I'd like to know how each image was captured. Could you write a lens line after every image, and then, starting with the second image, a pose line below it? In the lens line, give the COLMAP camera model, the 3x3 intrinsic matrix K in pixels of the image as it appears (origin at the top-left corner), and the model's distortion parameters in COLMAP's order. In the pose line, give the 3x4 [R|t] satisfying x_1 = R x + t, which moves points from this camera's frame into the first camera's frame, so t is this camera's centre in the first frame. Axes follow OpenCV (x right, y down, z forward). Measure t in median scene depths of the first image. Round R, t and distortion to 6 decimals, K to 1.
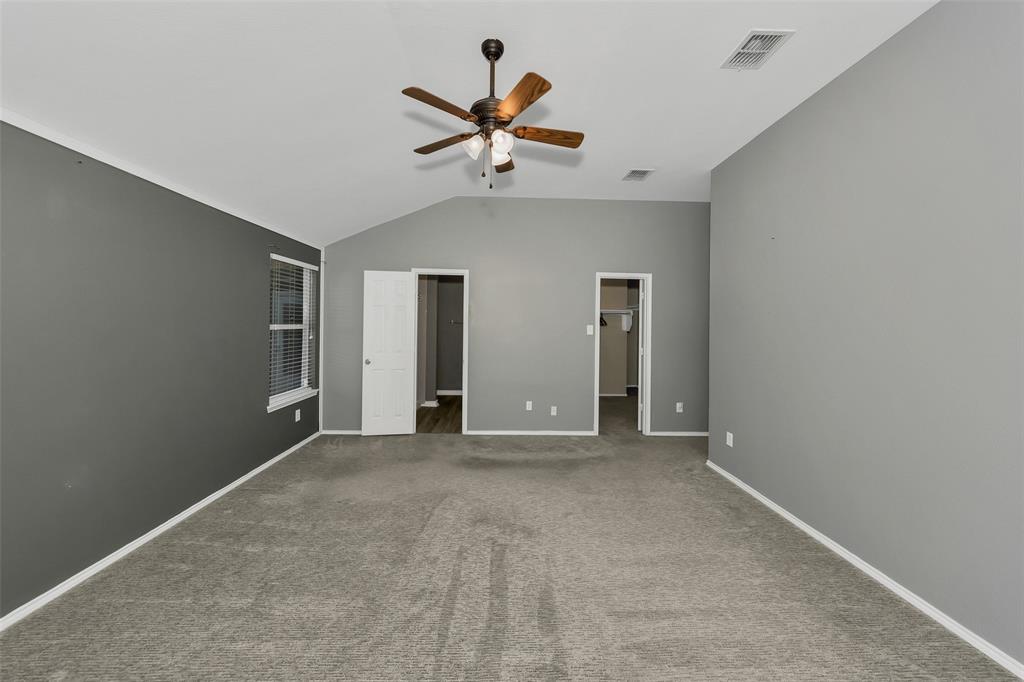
lens RADIAL K [[378.5, 0, 499.8], [0, 378.5, 323.5], [0, 0, 1]] dist [-0.003416, 0.000921]
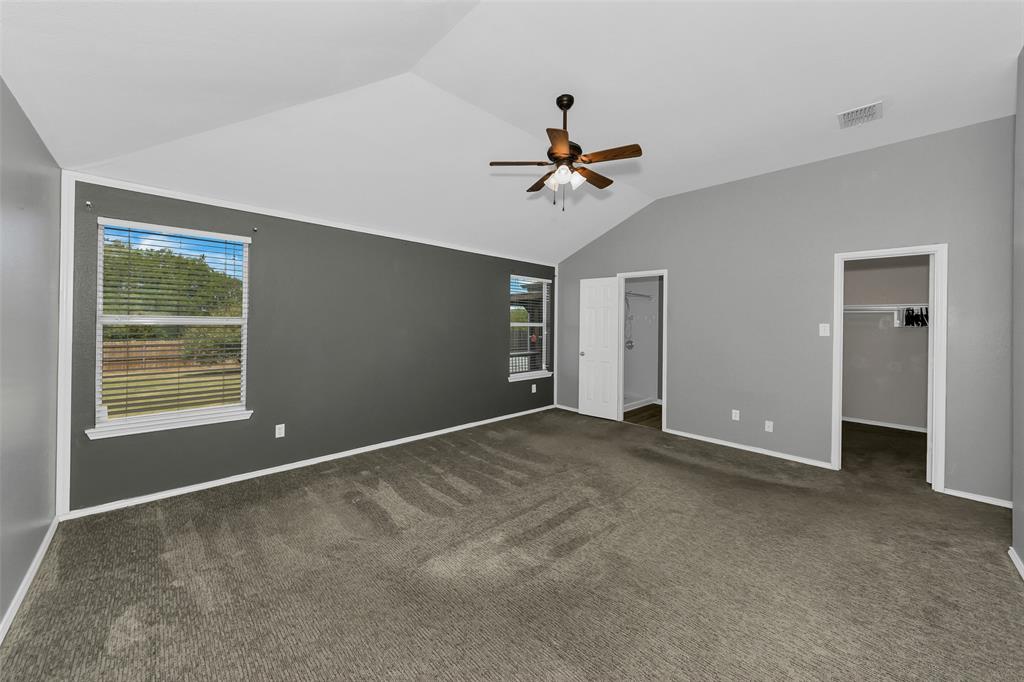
lens RADIAL K [[378.5, 0, 511.3], [0, 378.5, 322.5], [0, 0, 1]] dist [-0.003416, 0.000921]
pose [[0.664419, -0.006137, -0.747335, 0.416196], [-0.009369, 0.999819, -0.016539, 0.022494], [0.747302, 0.017990, 0.664241, 0.013987]]
